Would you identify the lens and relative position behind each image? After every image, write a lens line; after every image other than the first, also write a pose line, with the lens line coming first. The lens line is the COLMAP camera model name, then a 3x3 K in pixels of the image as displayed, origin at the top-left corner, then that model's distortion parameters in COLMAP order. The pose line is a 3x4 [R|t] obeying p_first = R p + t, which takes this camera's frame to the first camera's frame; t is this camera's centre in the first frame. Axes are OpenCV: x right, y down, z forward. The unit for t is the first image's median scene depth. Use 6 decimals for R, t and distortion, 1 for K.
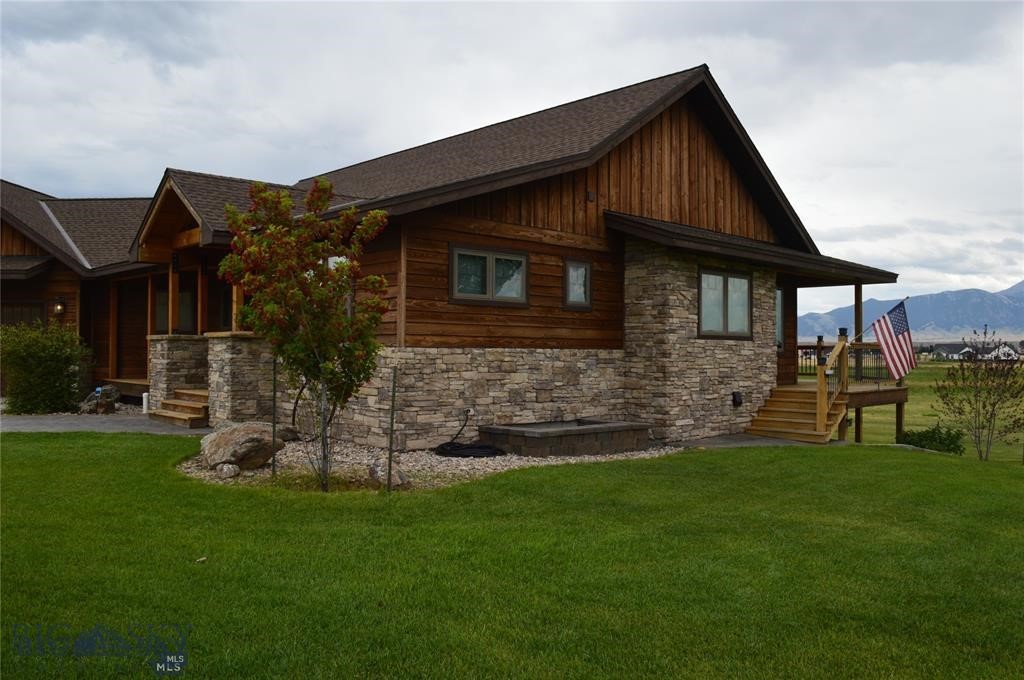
lens RADIAL K [[815.5, 0, 512.0], [0, 815.5, 340.0], [0, 0, 1]] dist [-0.086690, 0.012609]
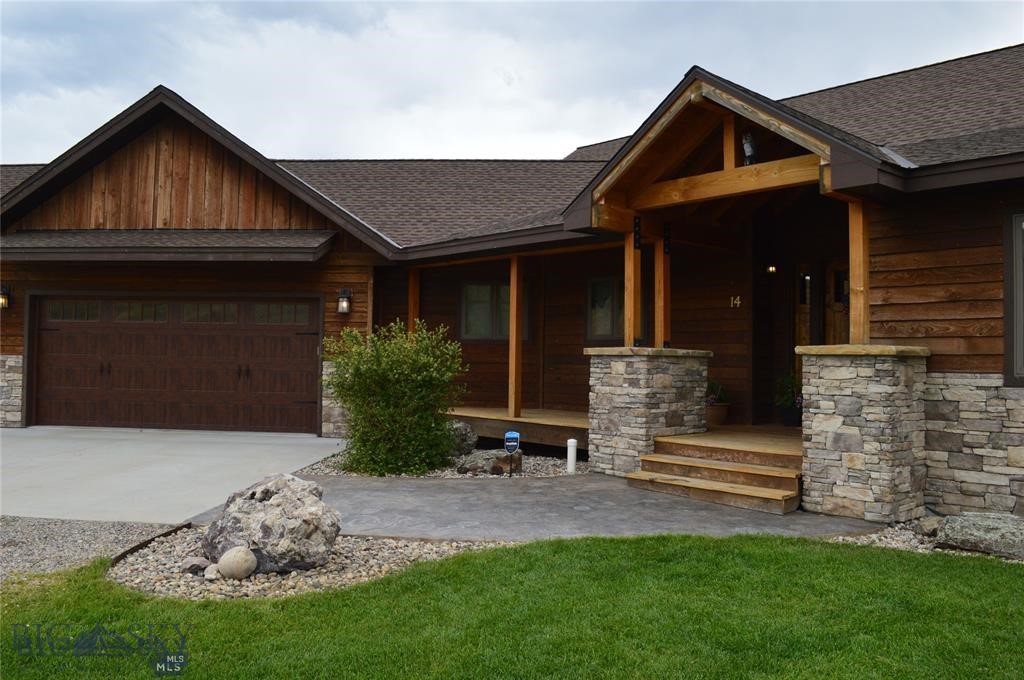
lens RADIAL K [[815.5, 0, 512.0], [0, 815.5, 340.0], [0, 0, 1]] dist [-0.086690, 0.012609]
pose [[0.999182, 0.007558, -0.039734, -0.491246], [-0.007895, 0.999934, -0.008319, -0.006228], [0.039669, 0.008626, 0.999176, 0.367196]]
